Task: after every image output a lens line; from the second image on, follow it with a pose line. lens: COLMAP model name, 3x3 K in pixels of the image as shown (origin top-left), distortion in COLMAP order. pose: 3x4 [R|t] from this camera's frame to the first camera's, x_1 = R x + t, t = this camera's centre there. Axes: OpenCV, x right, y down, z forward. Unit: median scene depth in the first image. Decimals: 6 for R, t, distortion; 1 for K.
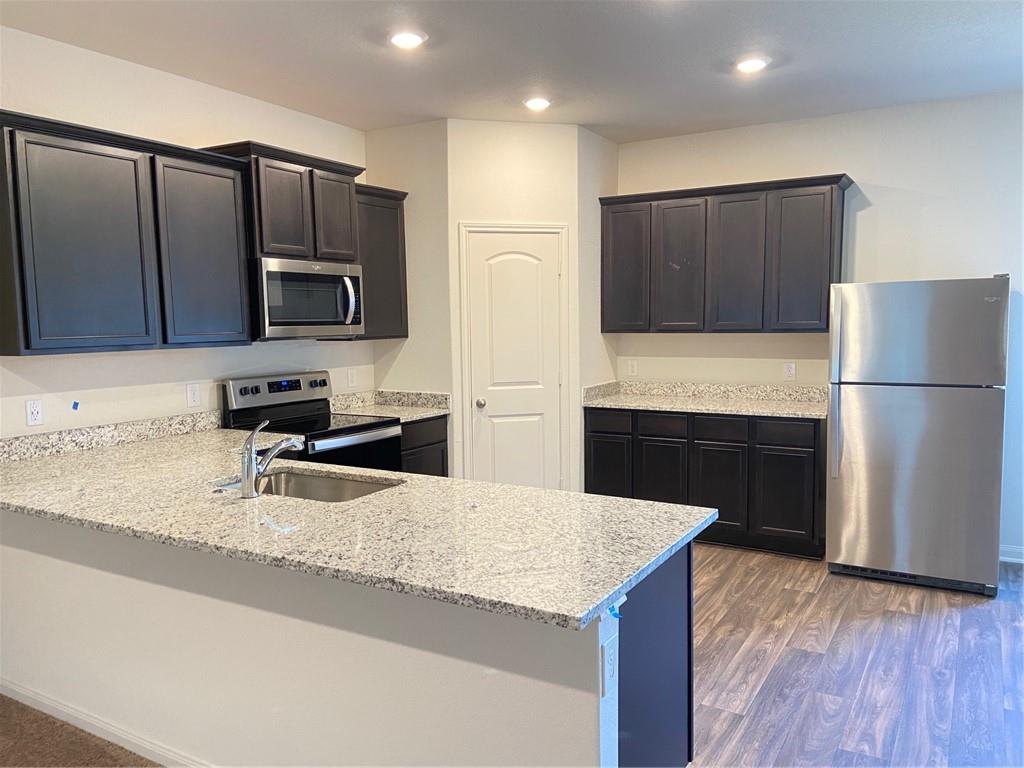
lens RADIAL K [[775.2, 0, 512.0], [0, 775.2, 384.0], [0, 0, 1]] dist [0.060683, -0.008707]
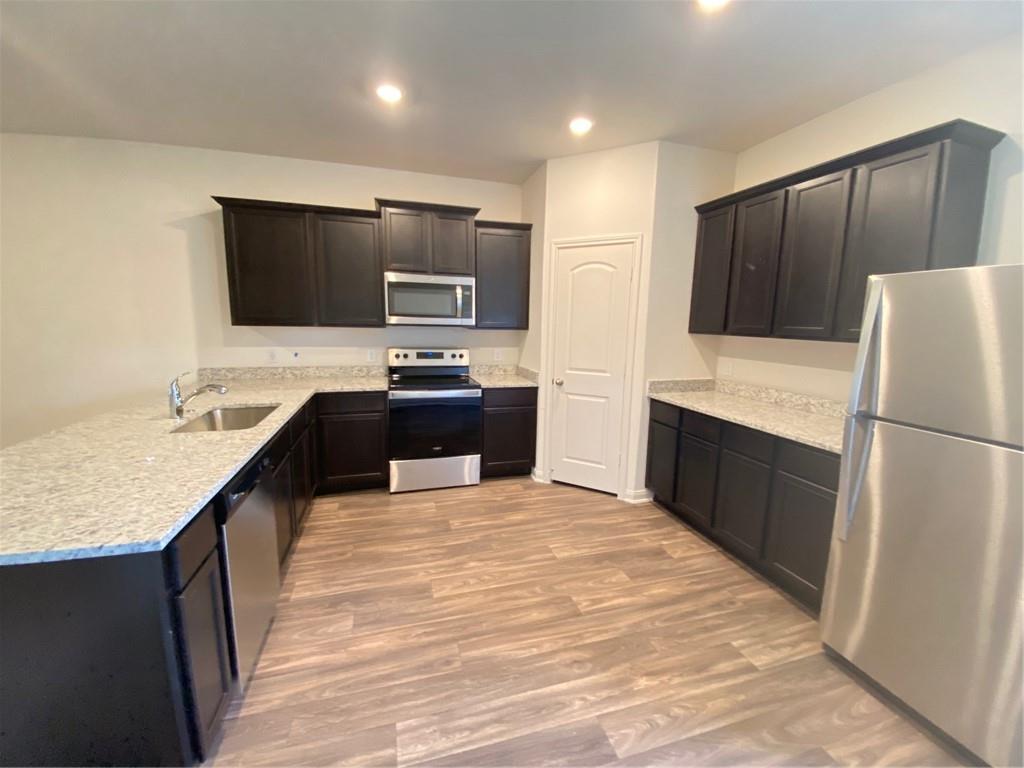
lens RADIAL K [[414.1, 0, 512.0], [0, 414.1, 384.0], [0, 0, 1]] dist [0.010285, -0.018606]
pose [[0.731900, 0.130654, -0.668769, 0.402698], [-0.087163, 0.991334, 0.098281, -0.036801], [0.675814, -0.013640, 0.736946, 0.475507]]
